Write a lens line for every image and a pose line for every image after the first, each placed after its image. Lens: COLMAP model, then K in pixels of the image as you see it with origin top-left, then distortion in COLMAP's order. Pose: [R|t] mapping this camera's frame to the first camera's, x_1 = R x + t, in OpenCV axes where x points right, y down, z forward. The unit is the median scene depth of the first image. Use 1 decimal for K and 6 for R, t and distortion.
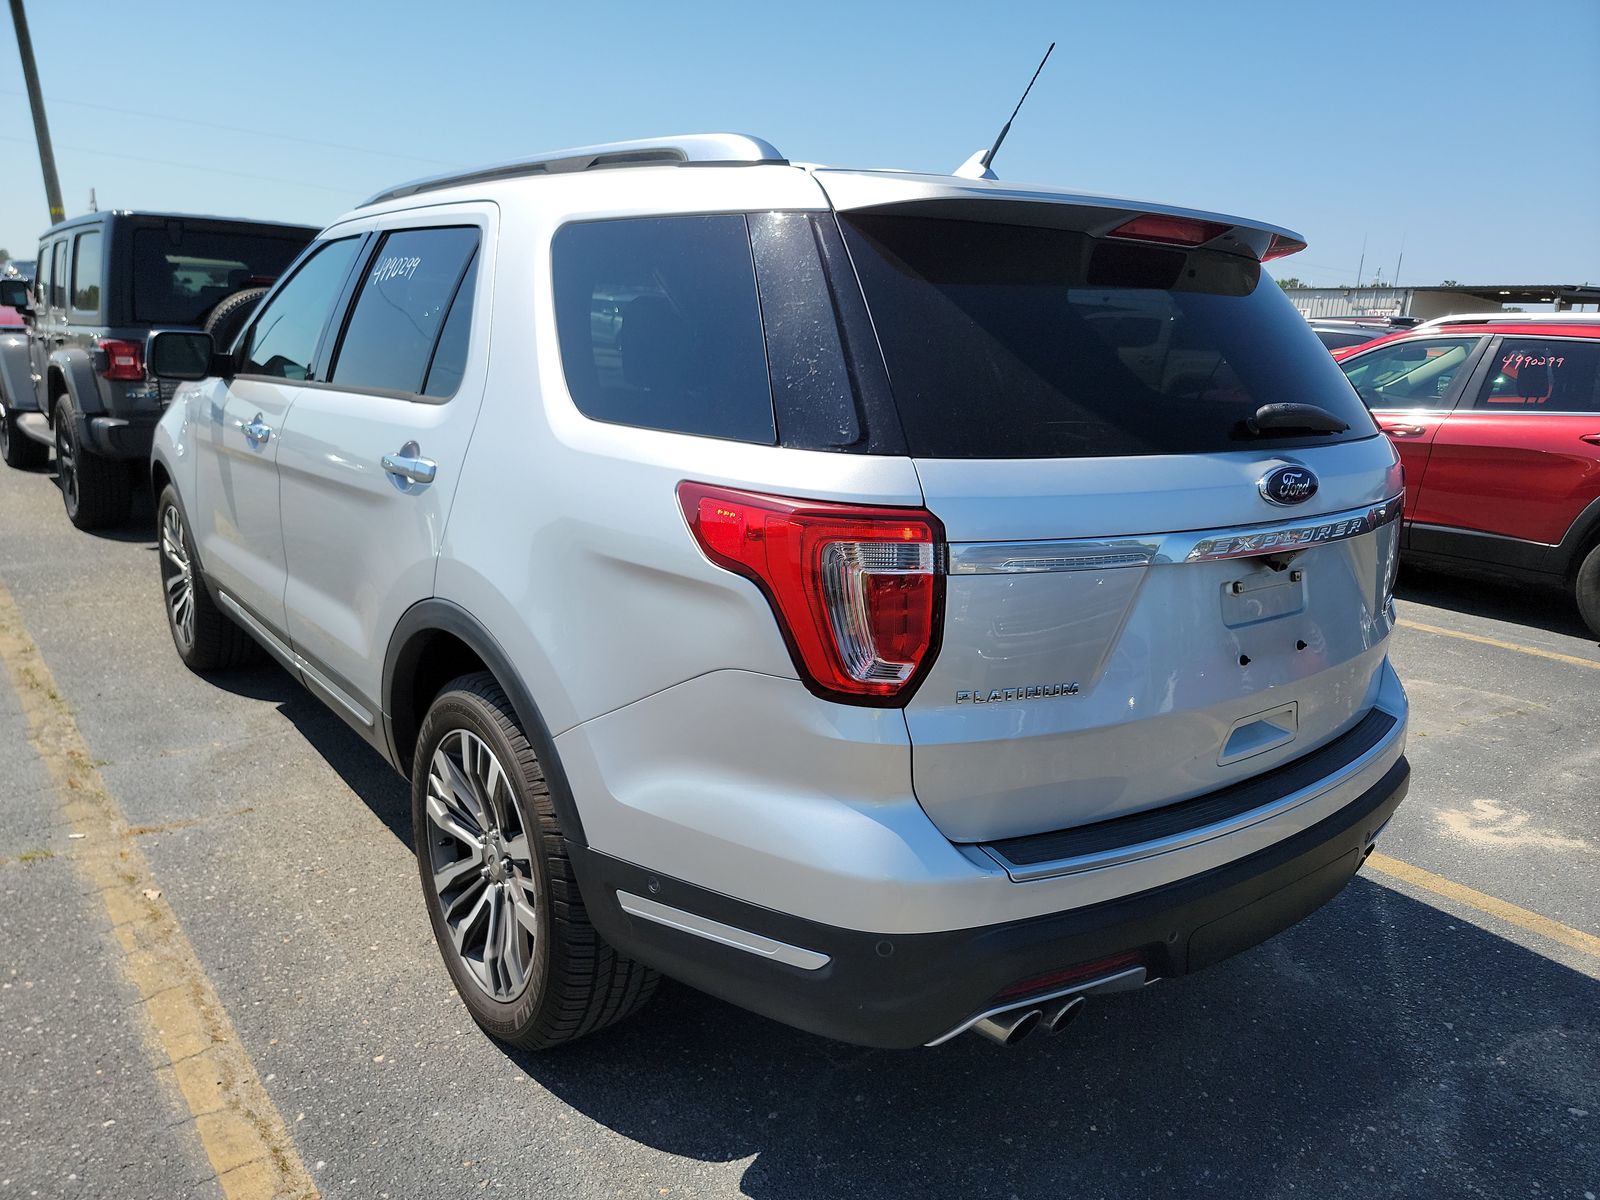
lens RADIAL K [[1092.7, 0, 800.0], [0, 1092.7, 600.0], [0, 0, 1]] dist [0.054087, -0.054669]
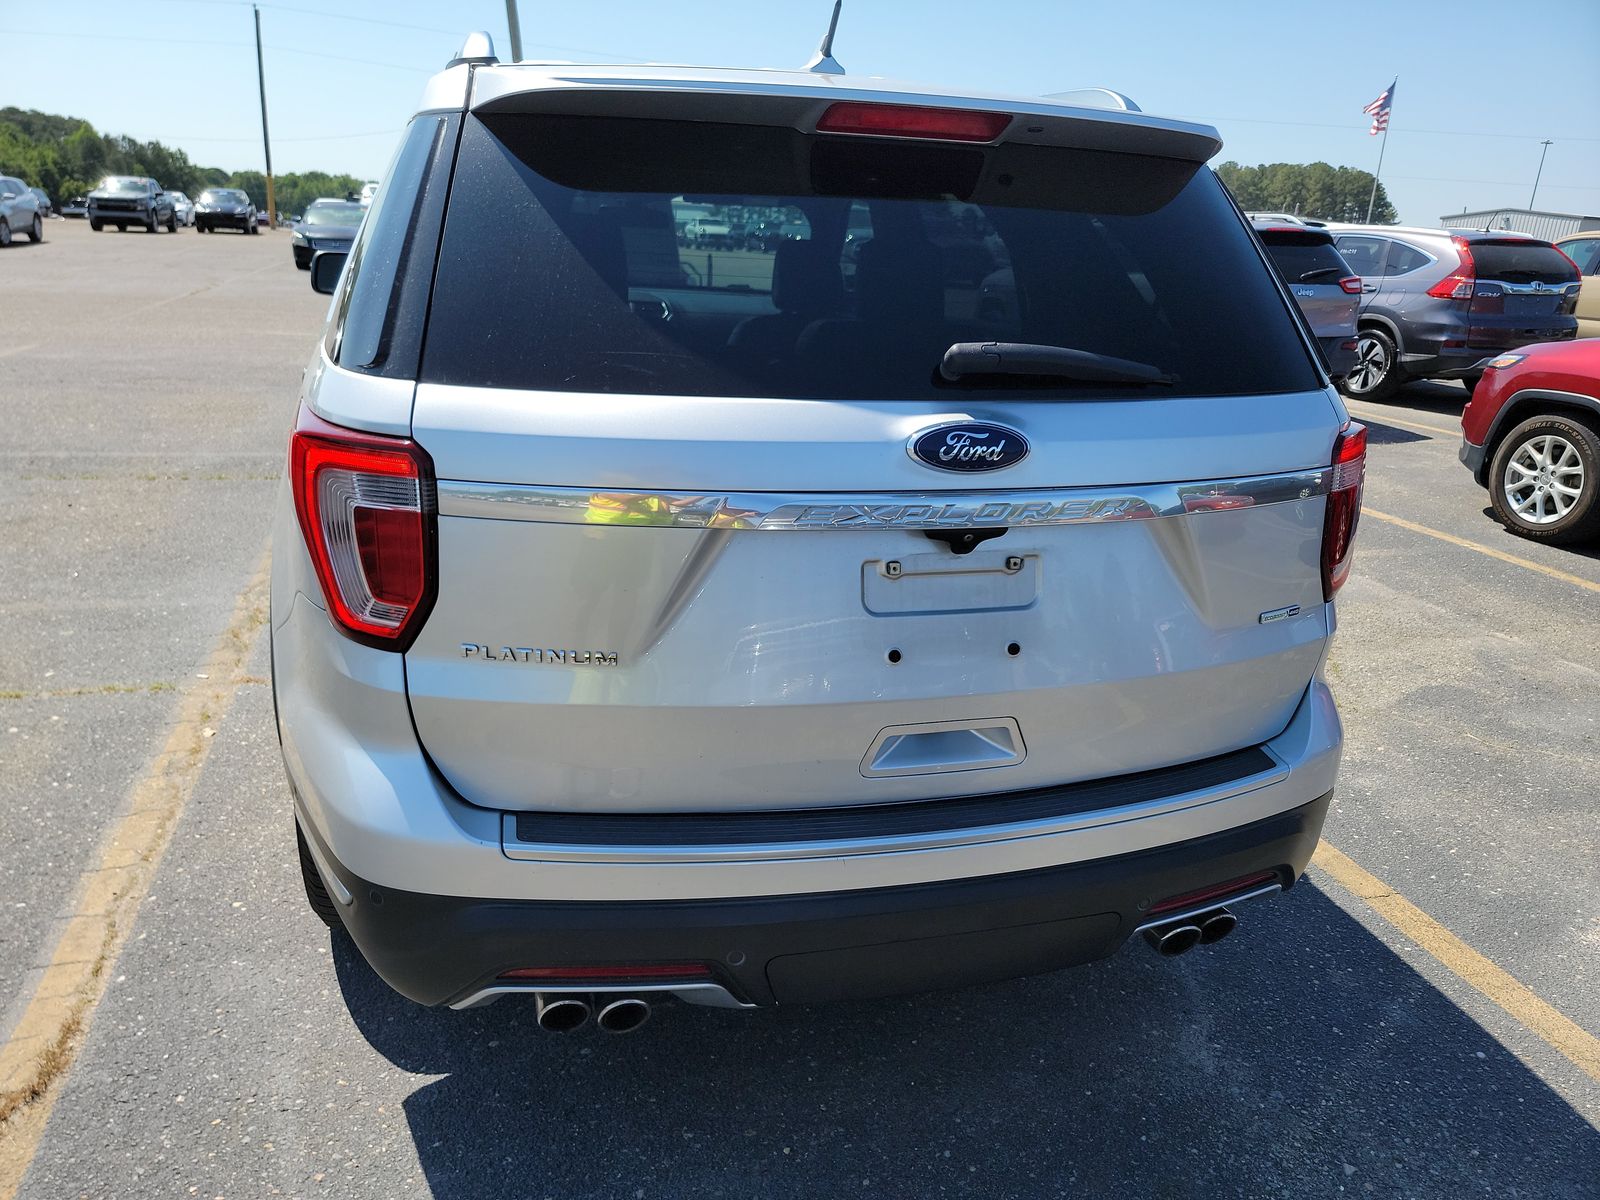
lens RADIAL K [[1092.7, 0, 800.0], [0, 1092.7, 600.0], [0, 0, 1]] dist [0.054087, -0.054669]
pose [[0.924834, 0.119277, -0.361185, 0.601036], [-0.097524, 0.992177, 0.077937, -0.042118], [0.367656, -0.036854, 0.929231, 0.203148]]
